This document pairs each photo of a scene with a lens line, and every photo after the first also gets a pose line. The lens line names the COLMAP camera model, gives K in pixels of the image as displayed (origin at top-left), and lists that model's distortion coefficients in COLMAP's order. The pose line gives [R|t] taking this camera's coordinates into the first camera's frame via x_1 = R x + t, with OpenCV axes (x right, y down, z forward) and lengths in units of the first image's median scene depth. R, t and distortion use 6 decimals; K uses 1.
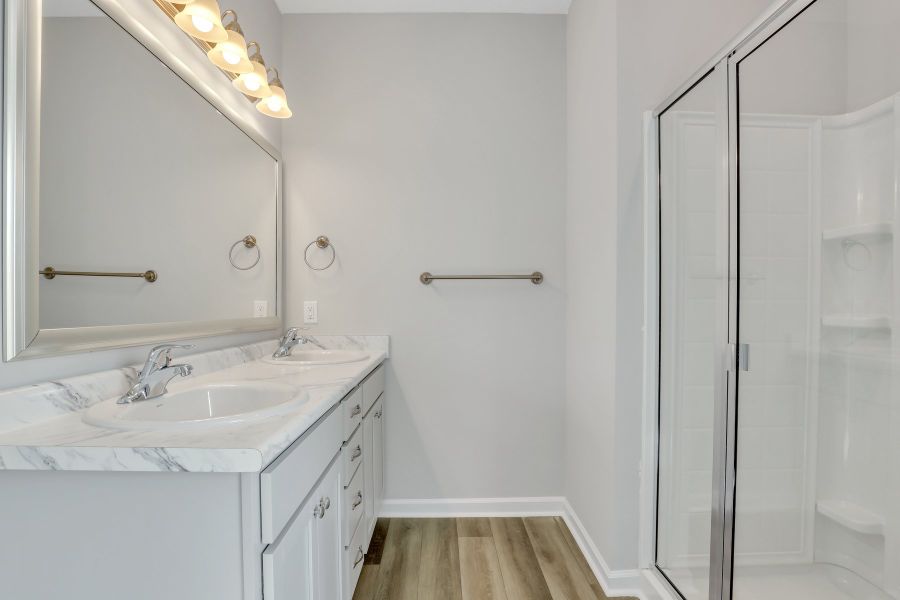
lens RADIAL K [[414.1, 0, 446.7], [0, 414.1, 306.6], [0, 0, 1]] dist [-0.043978, 0.009152]
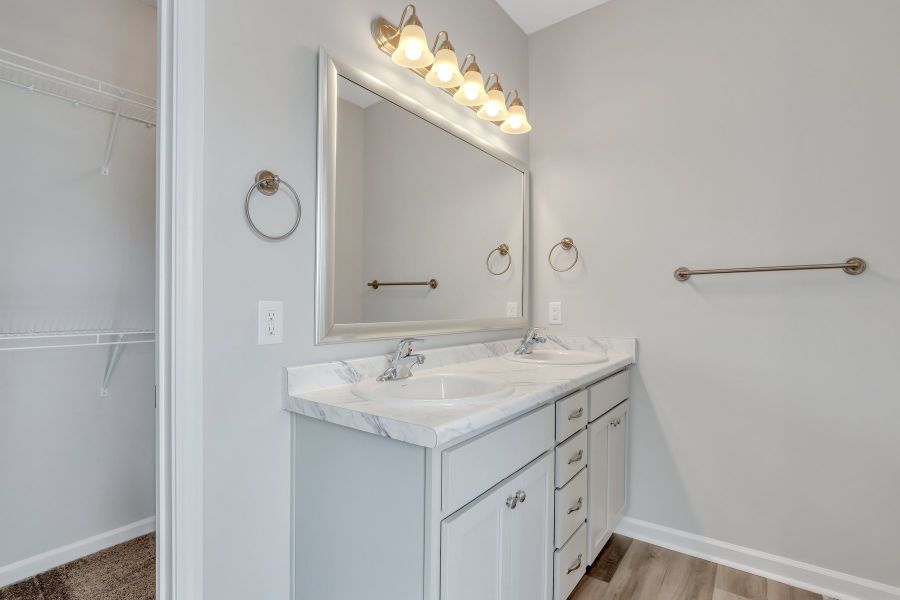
lens RADIAL K [[412.5, 0, 448.7], [0, 412.5, 298.6], [0, 0, 1]] dist [-0.040266, 0.009524]
pose [[0.790073, -0.017216, -0.612771, 0.113226], [0.004636, 0.999745, -0.022111, -0.000795], [0.612995, 0.014628, 0.789951, 0.030674]]
